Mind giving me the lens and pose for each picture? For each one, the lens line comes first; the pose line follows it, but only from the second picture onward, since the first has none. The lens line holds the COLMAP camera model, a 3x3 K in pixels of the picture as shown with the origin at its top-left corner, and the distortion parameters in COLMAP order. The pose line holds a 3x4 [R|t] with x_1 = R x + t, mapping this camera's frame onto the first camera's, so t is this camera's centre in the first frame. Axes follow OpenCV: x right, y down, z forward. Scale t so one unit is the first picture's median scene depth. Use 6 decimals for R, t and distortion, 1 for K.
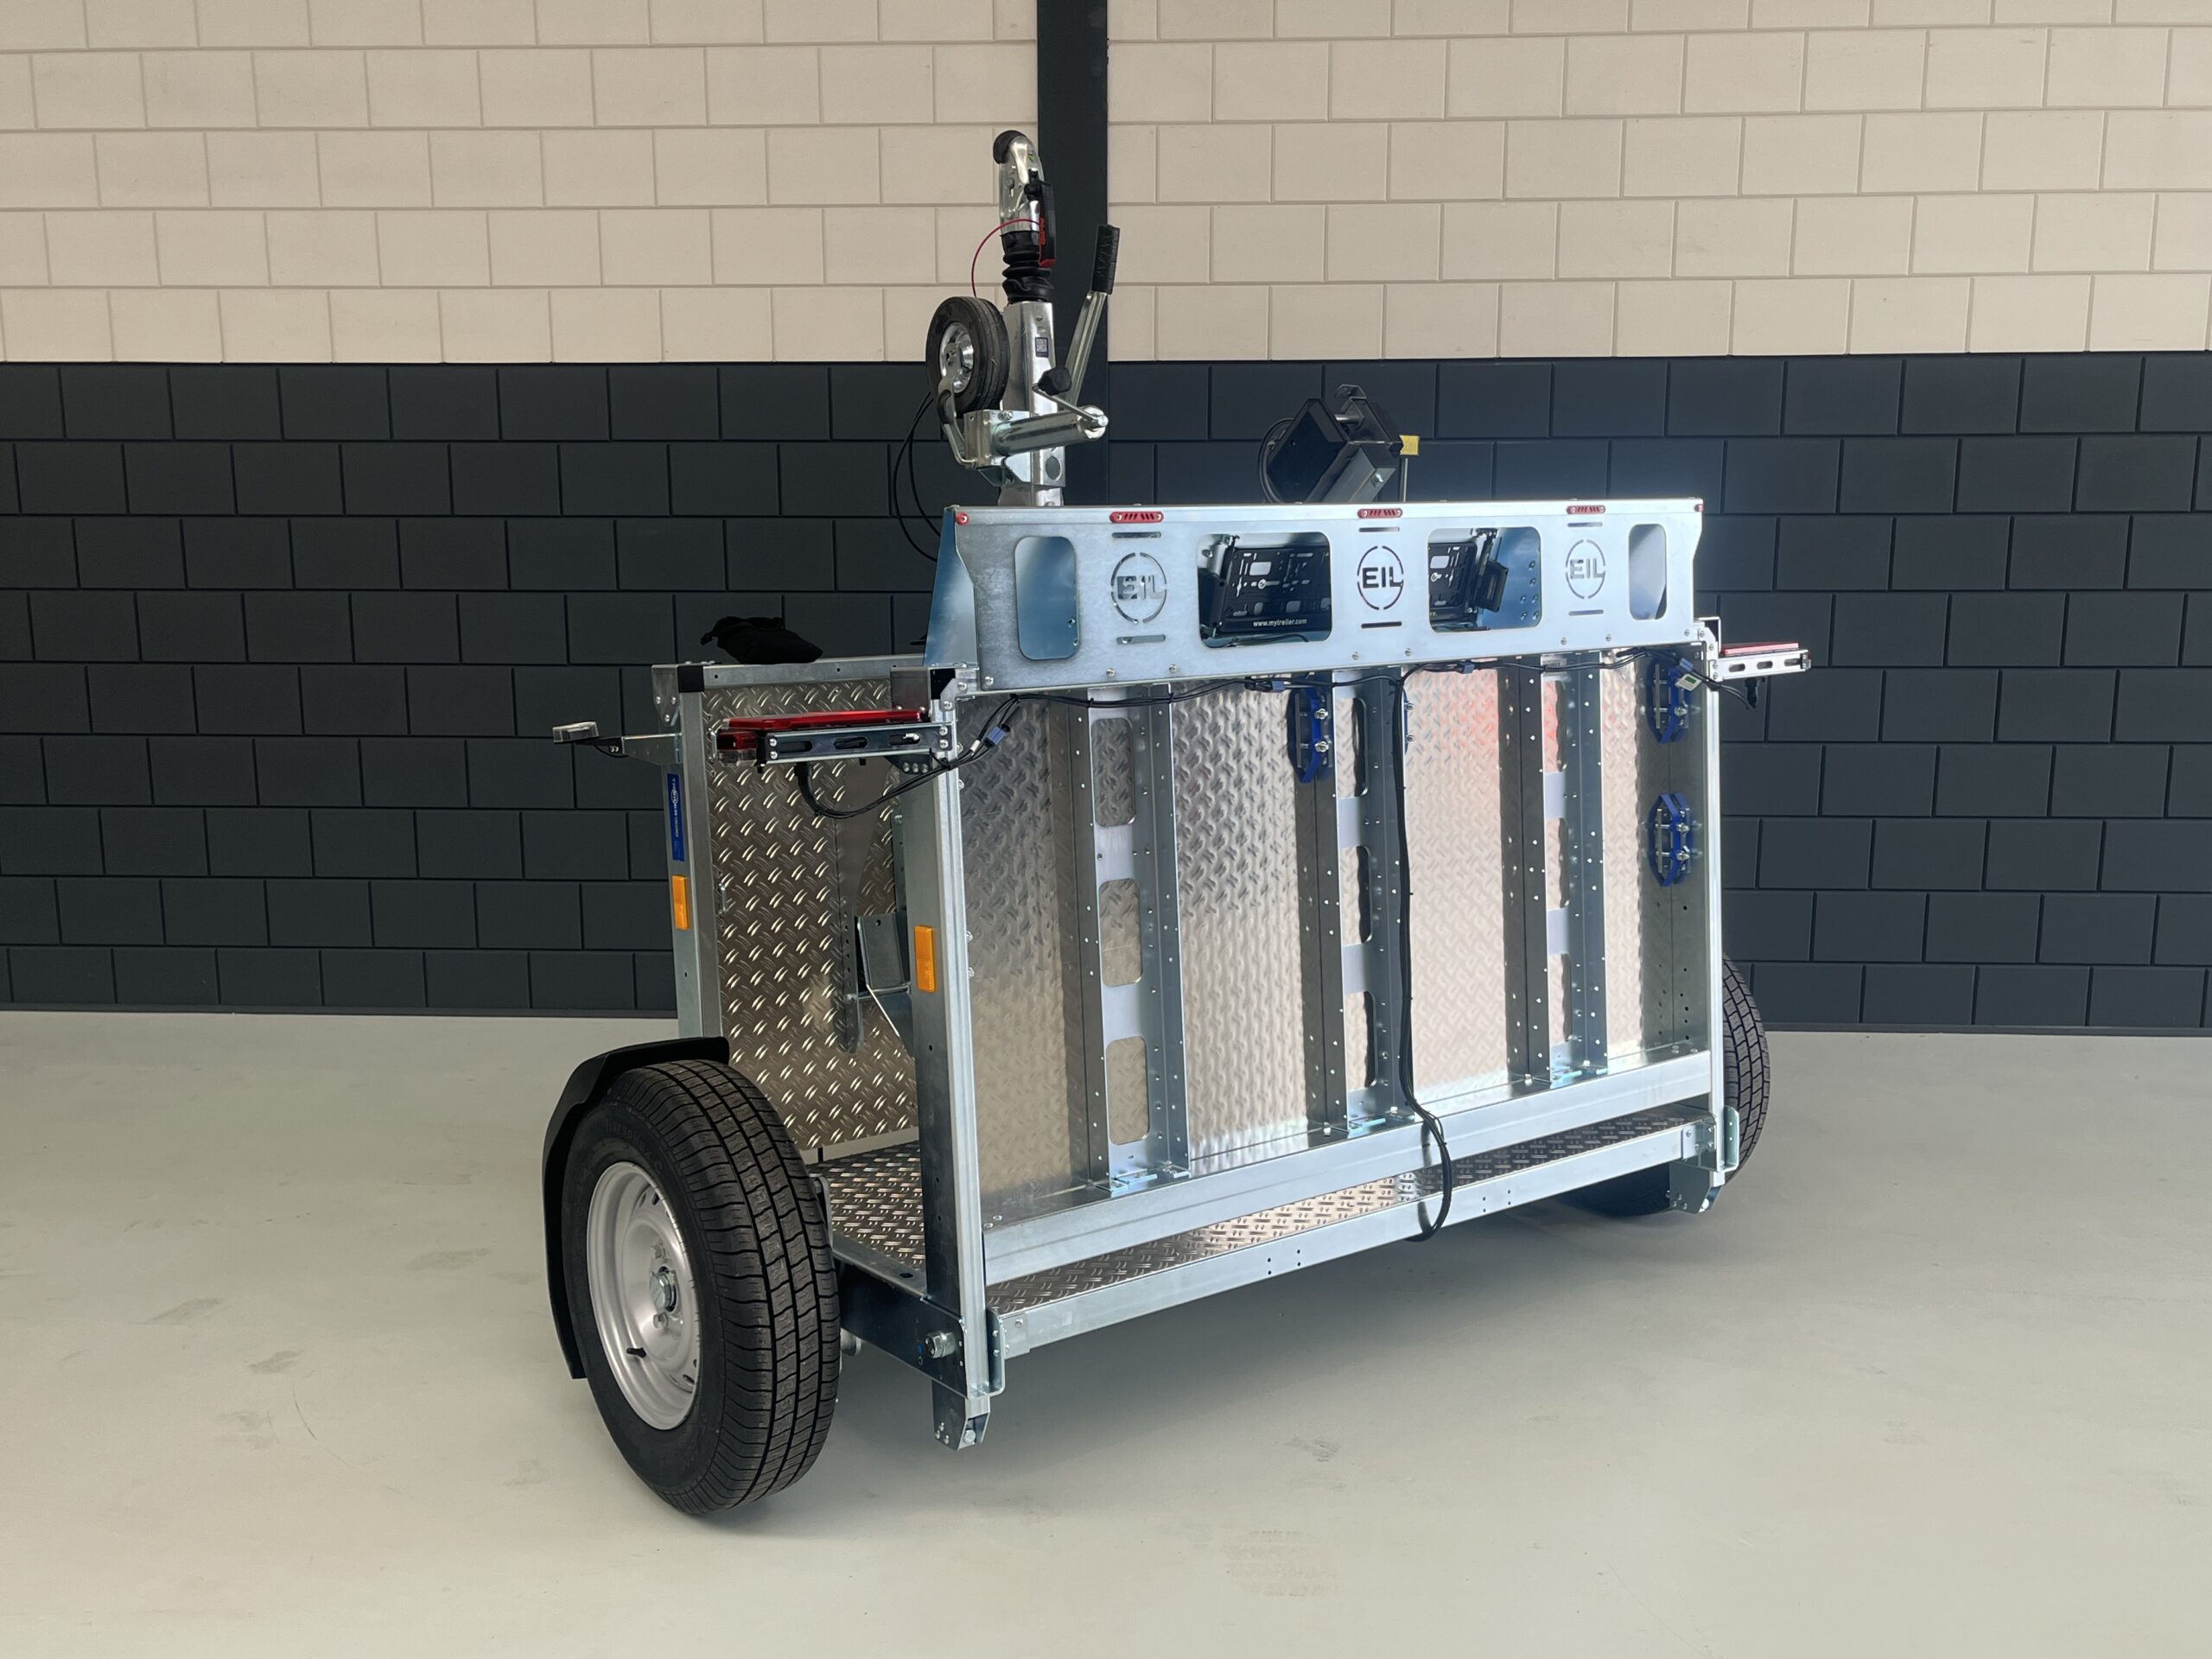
lens RADIAL K [[2060.9, 0, 1109.6], [0, 2060.9, 841.5], [0, 0, 1]] dist [0.027149, 0.000000]
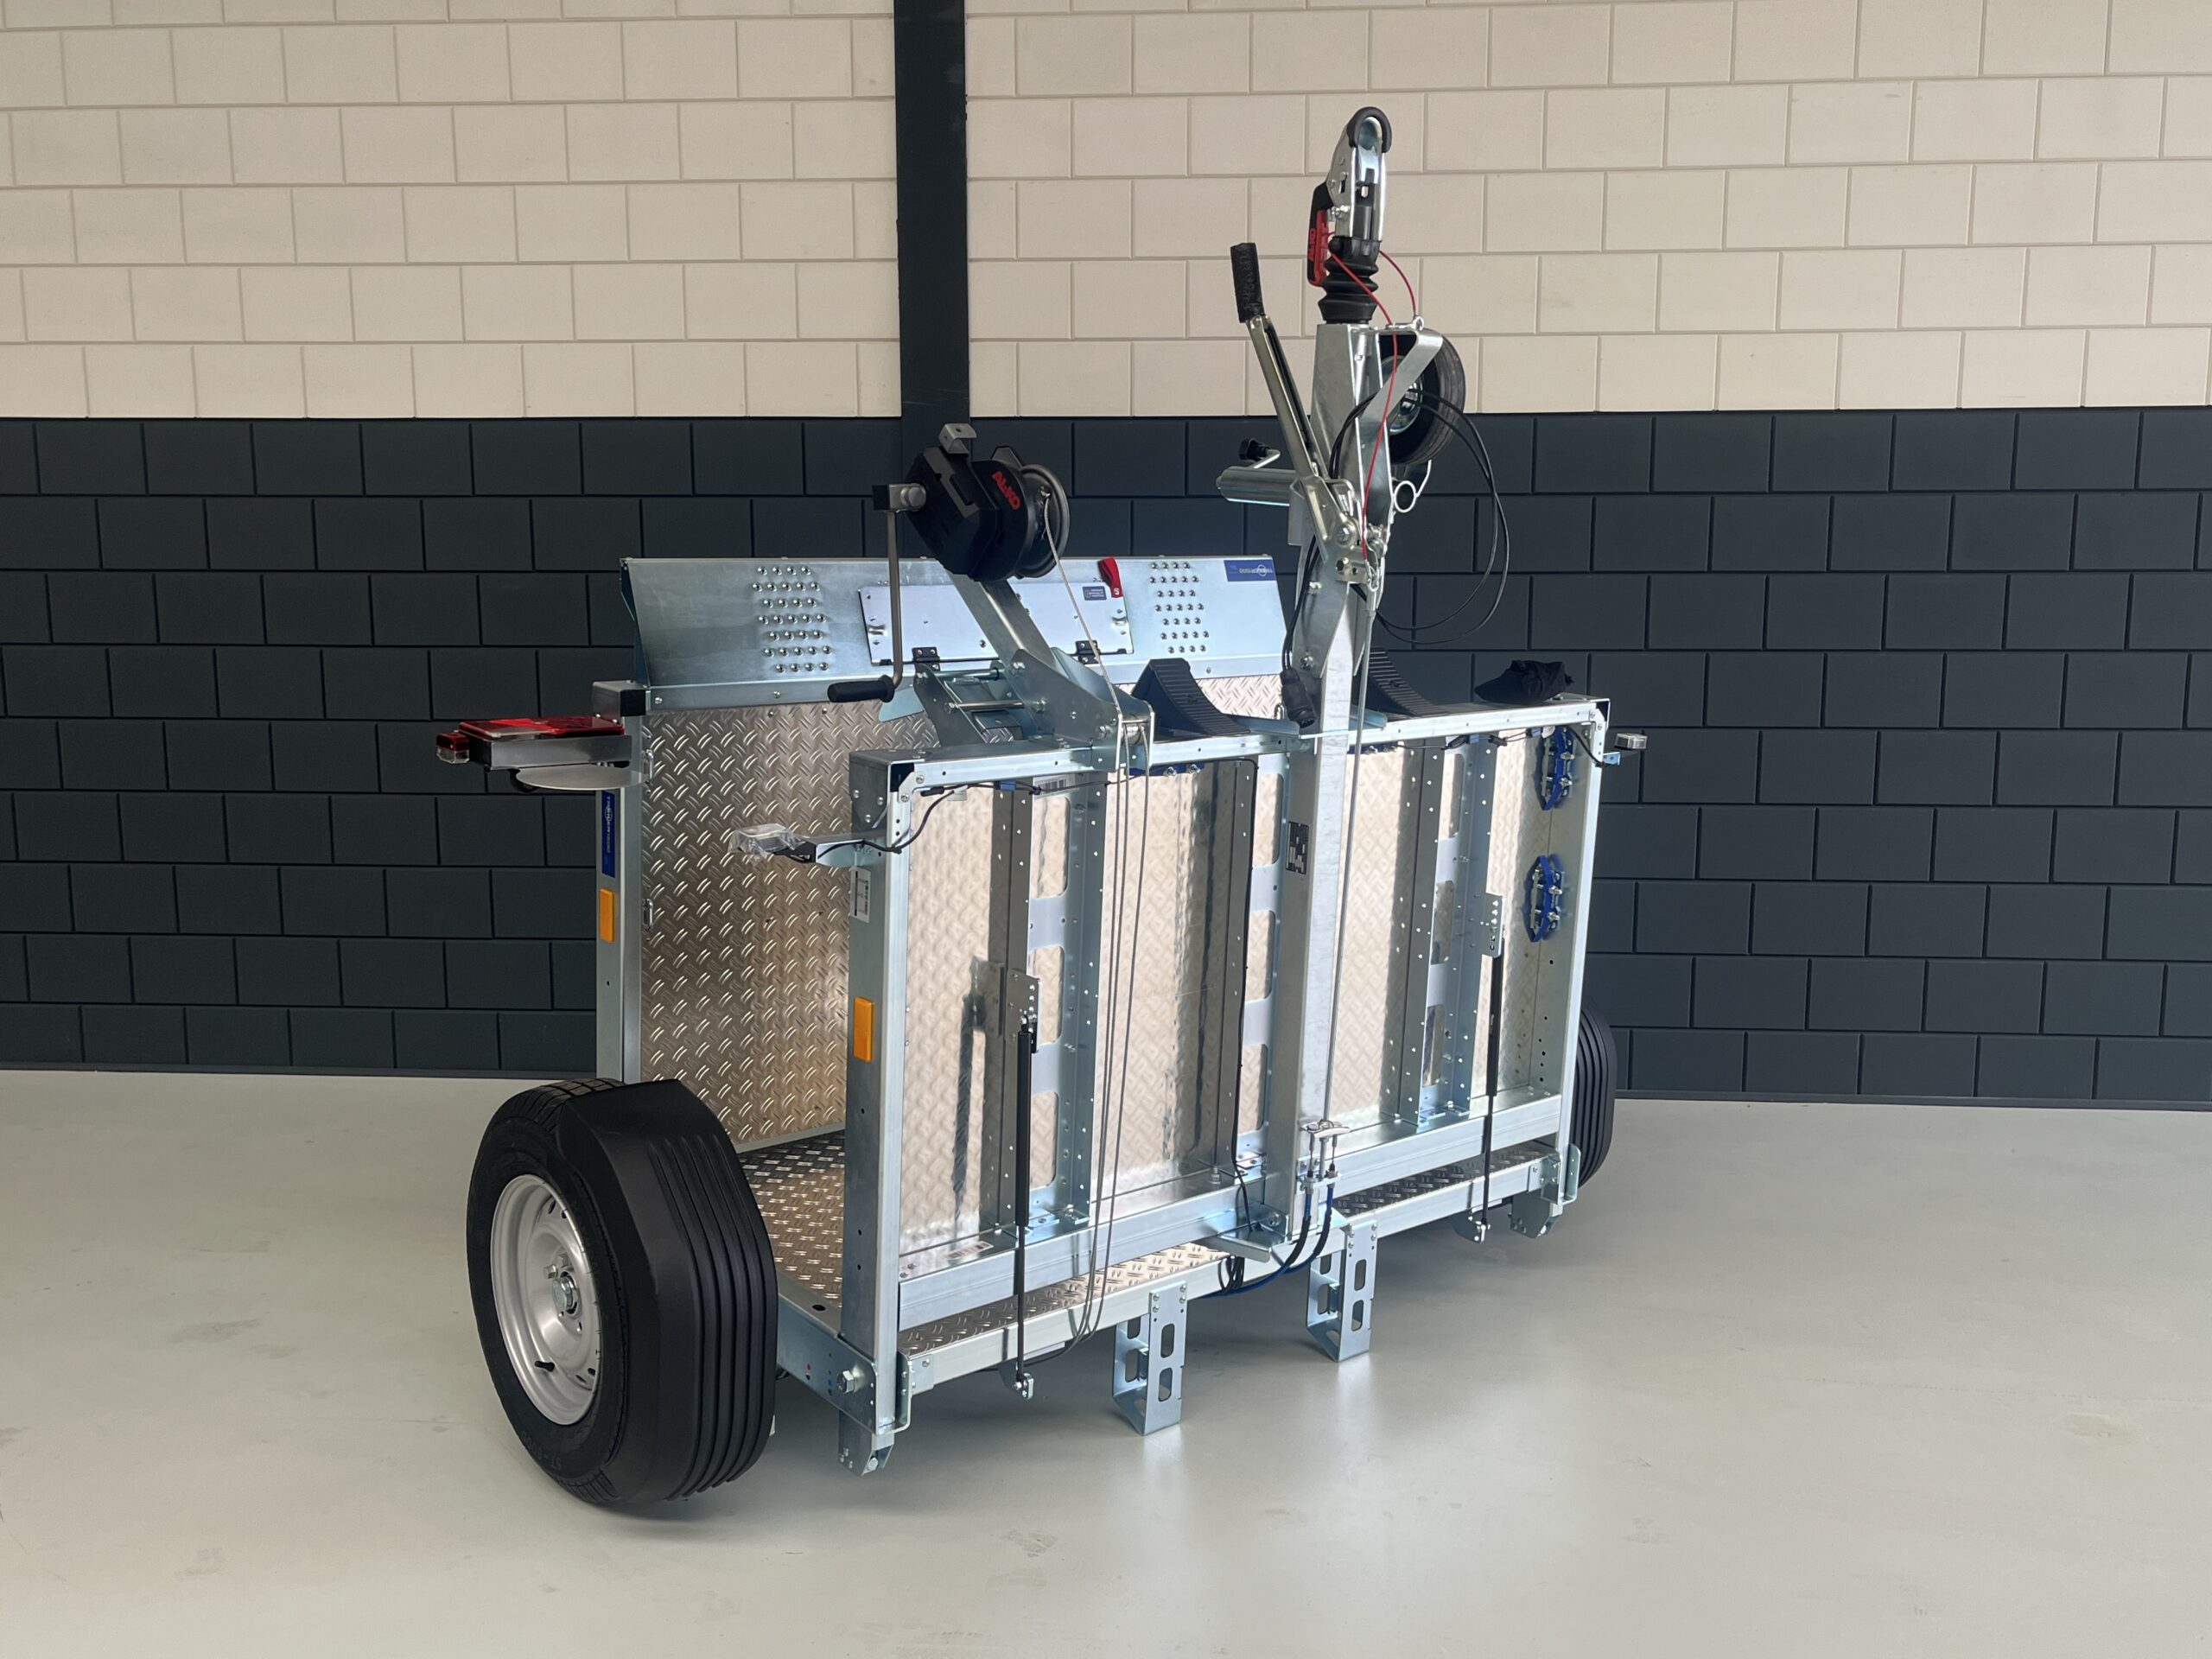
lens RADIAL K [[2060.9, 0, 1138.6], [0, 2060.9, 830.2], [0, 0, 1]] dist [0.027149, 0.000000]
pose [[0.999764, 0.004236, -0.021287, 0.103301], [-0.004848, 0.999573, -0.028807, -0.006252], [0.021155, 0.028903, 0.999358, 0.017868]]
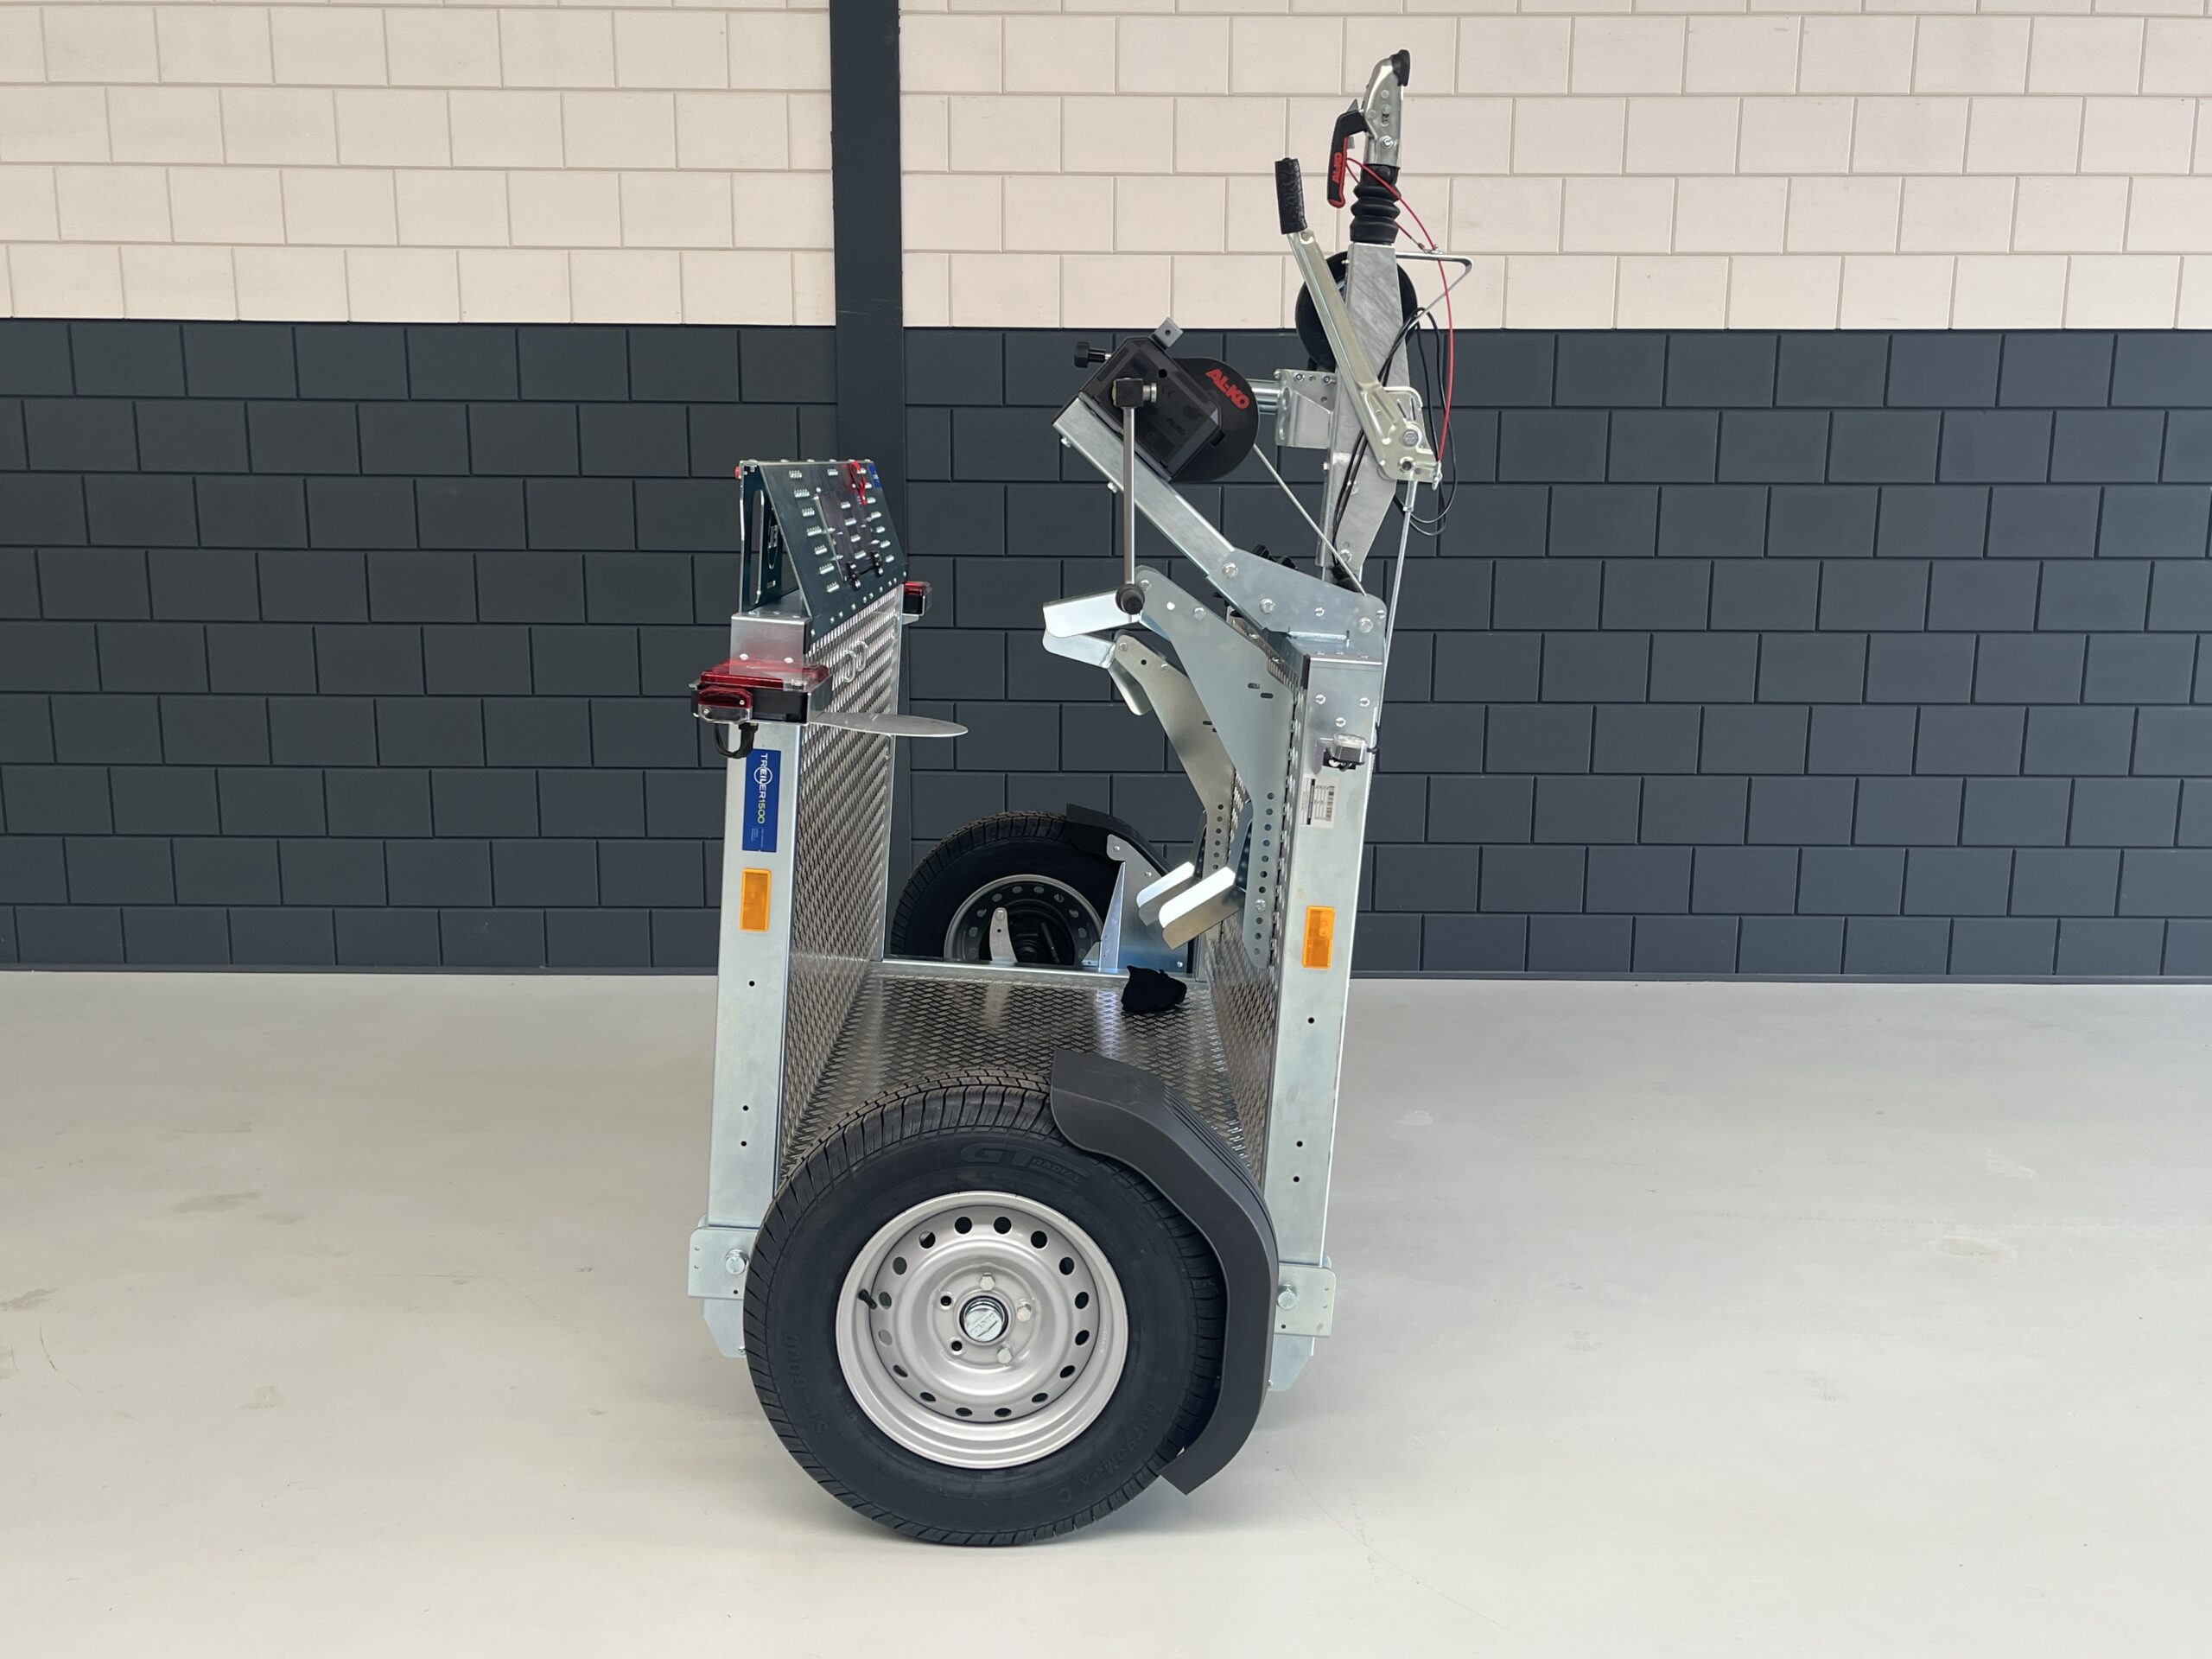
lens RADIAL K [[2060.9, 0, 1122.3], [0, 2060.9, 846.2], [0, 0, 1]] dist [0.027149, 0.000000]
pose [[0.998778, -0.001469, 0.049407, 0.057211], [0.000677, 0.999871, 0.016053, 0.007864], [-0.049424, -0.016000, 0.998650, -0.029837]]
